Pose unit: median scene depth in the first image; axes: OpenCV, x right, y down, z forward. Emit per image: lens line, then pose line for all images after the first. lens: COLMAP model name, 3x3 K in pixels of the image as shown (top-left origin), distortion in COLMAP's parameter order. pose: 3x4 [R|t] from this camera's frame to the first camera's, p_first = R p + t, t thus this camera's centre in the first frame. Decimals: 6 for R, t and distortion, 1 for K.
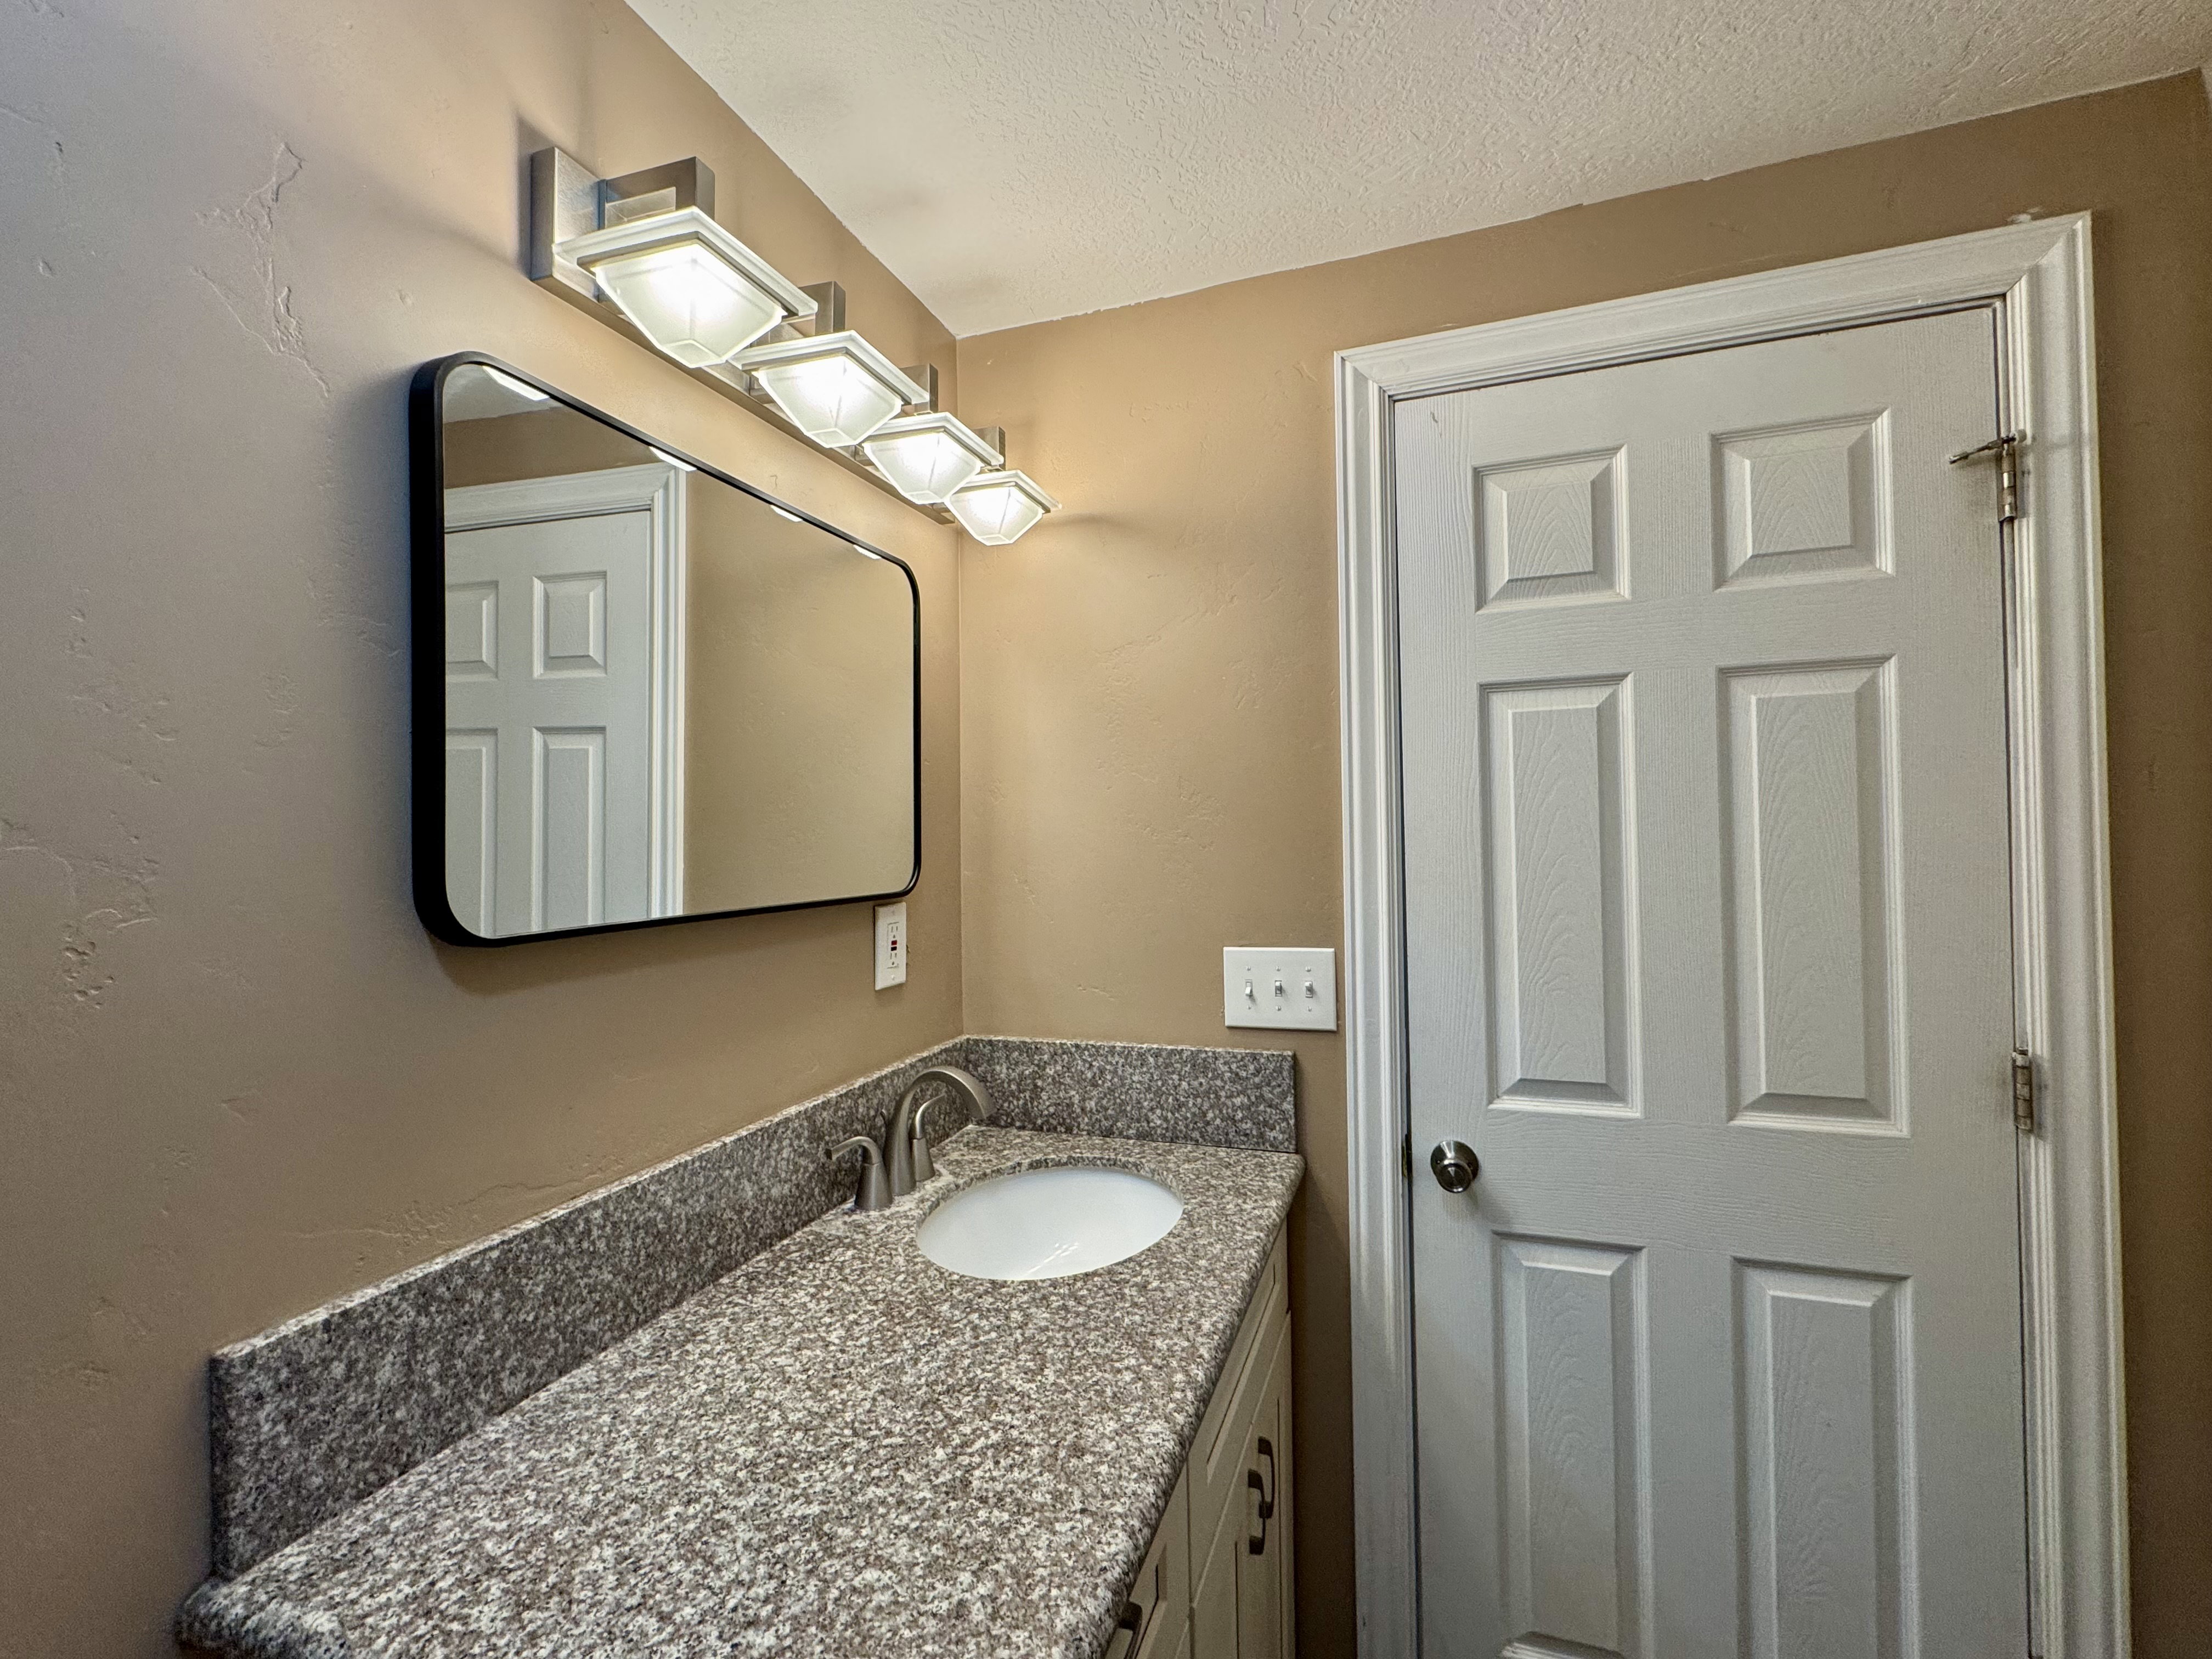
lens RADIAL K [[961.0, 0, 1106.0], [0, 961.0, 829.5], [0, 0, 1]] dist [-0.000355, -0.000228]
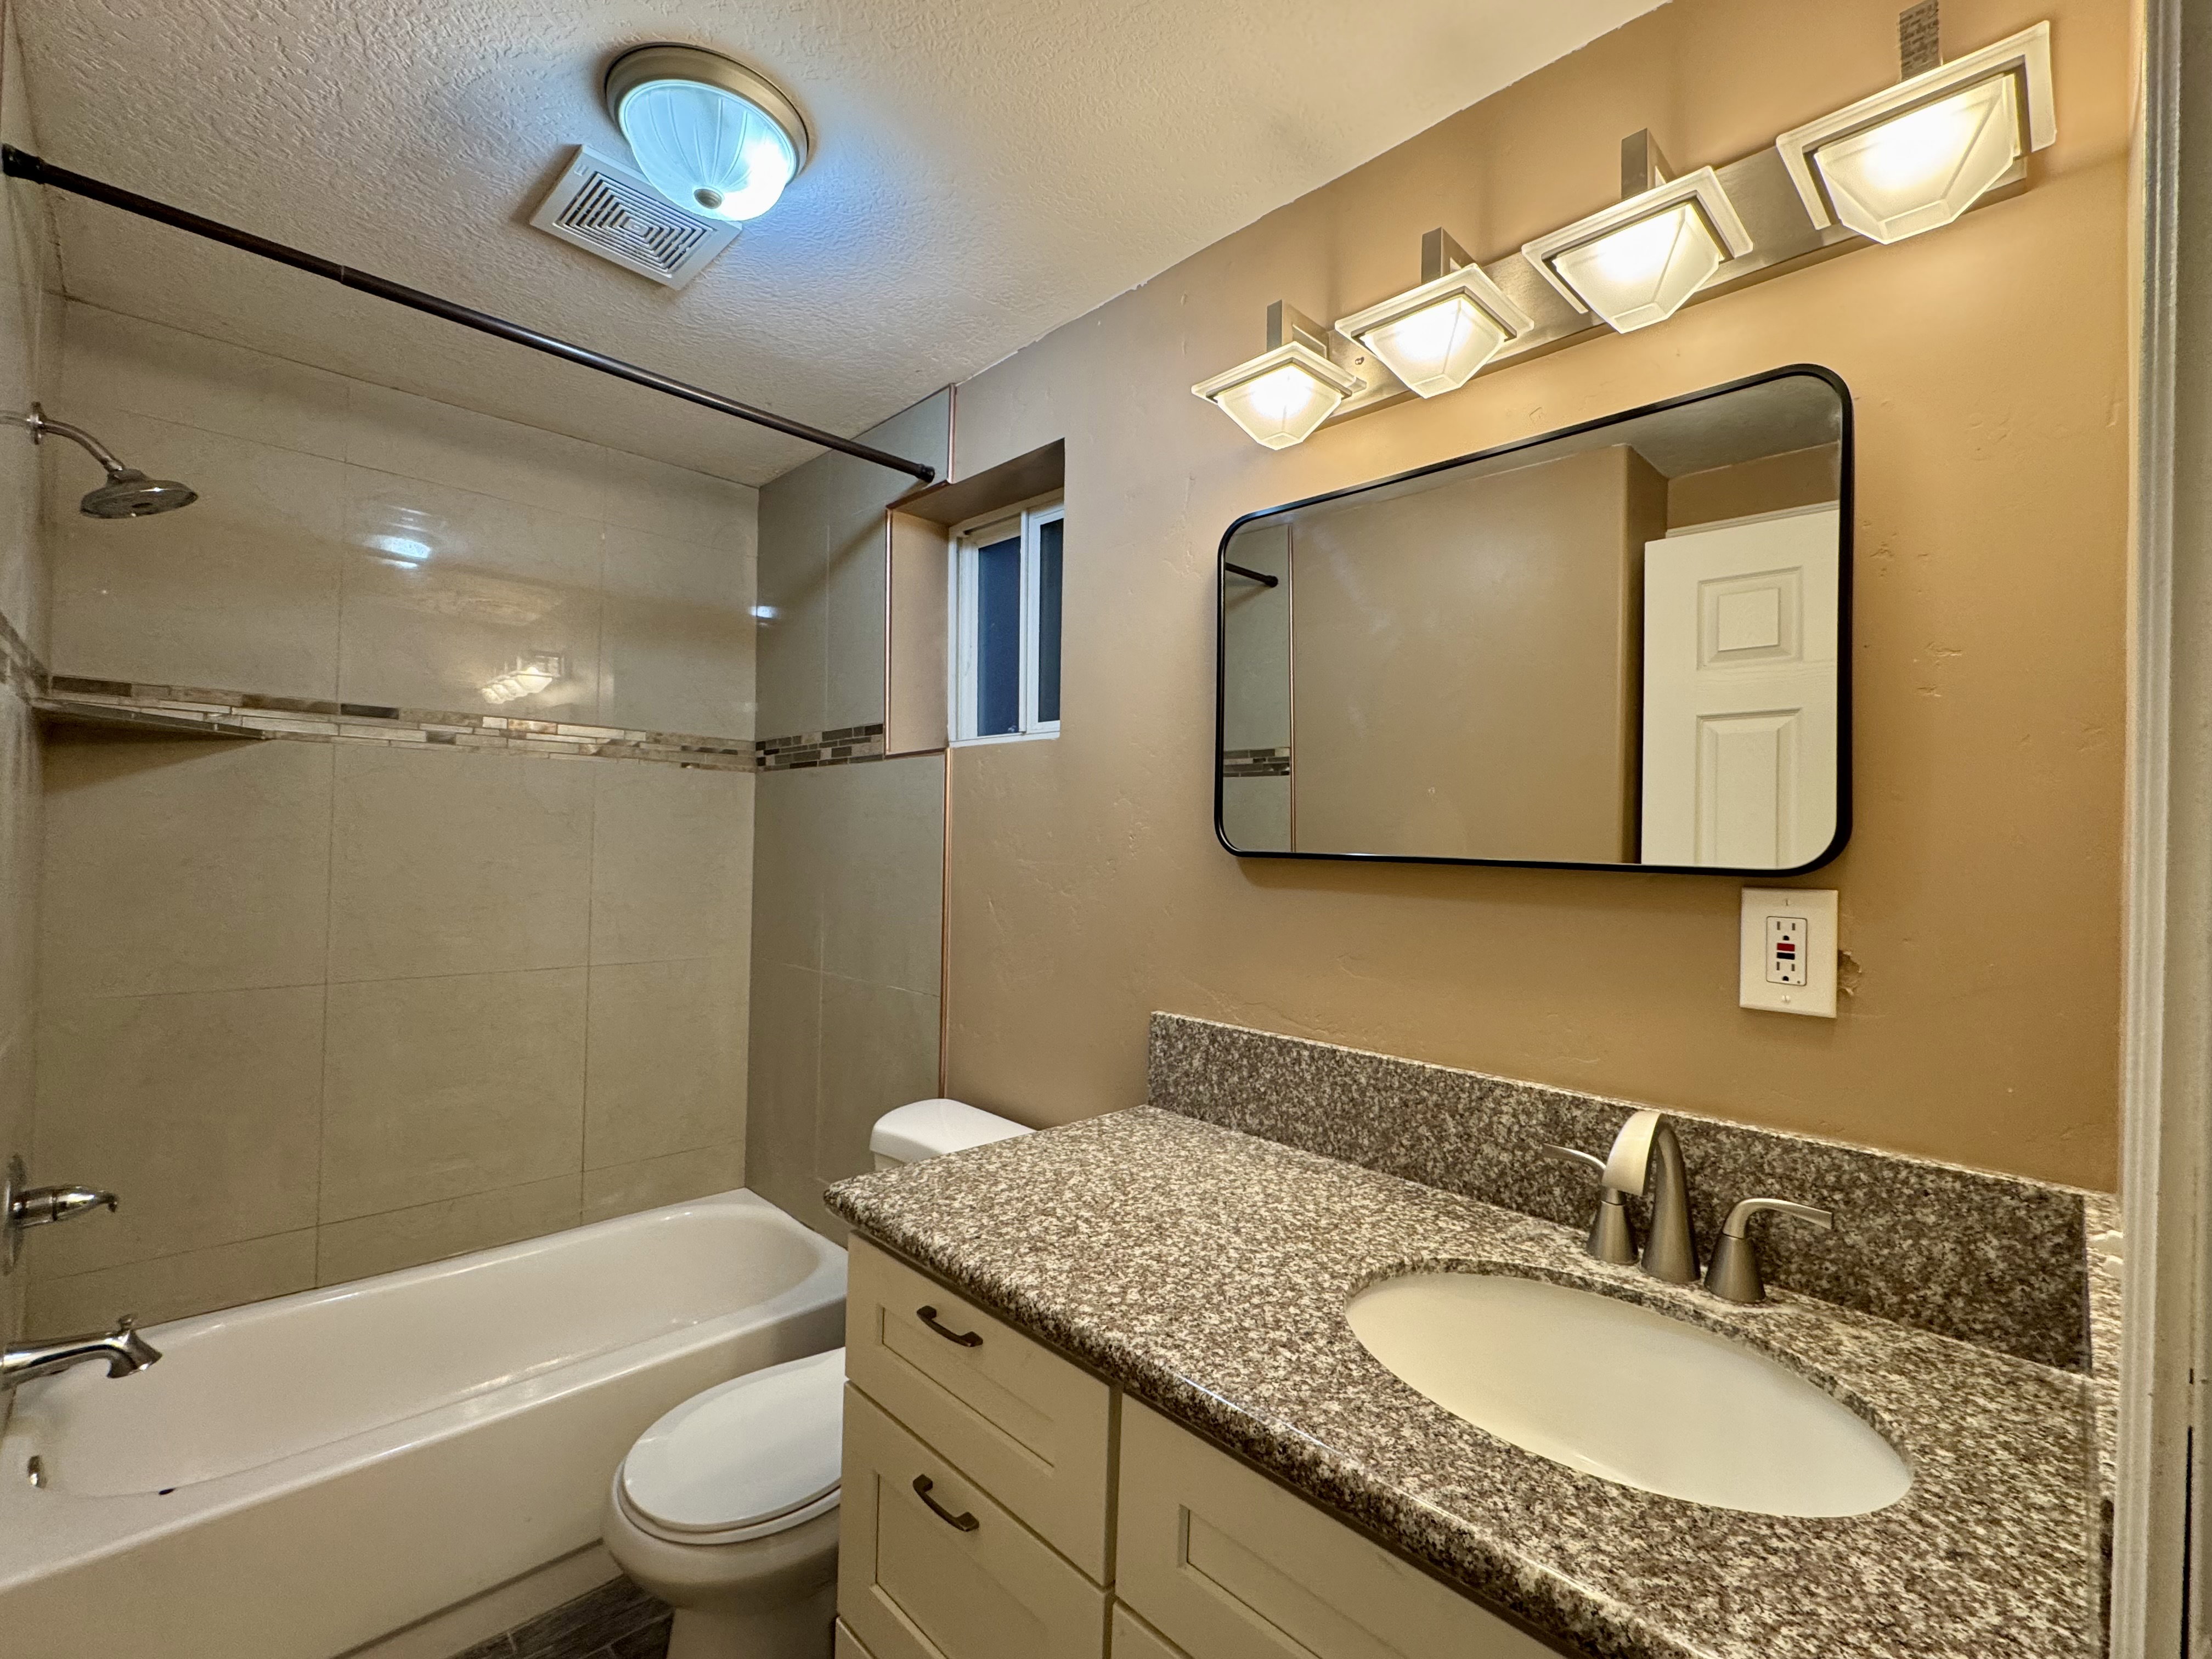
lens RADIAL K [[961.0, 0, 1106.0], [0, 961.0, 829.5], [0, 0, 1]] dist [-0.000355, -0.000228]
pose [[-0.436560, -0.007521, -0.899644, 0.854443], [-0.013819, 0.999903, -0.001653, 0.065904], [0.899569, 0.011711, -0.436622, 1.279764]]
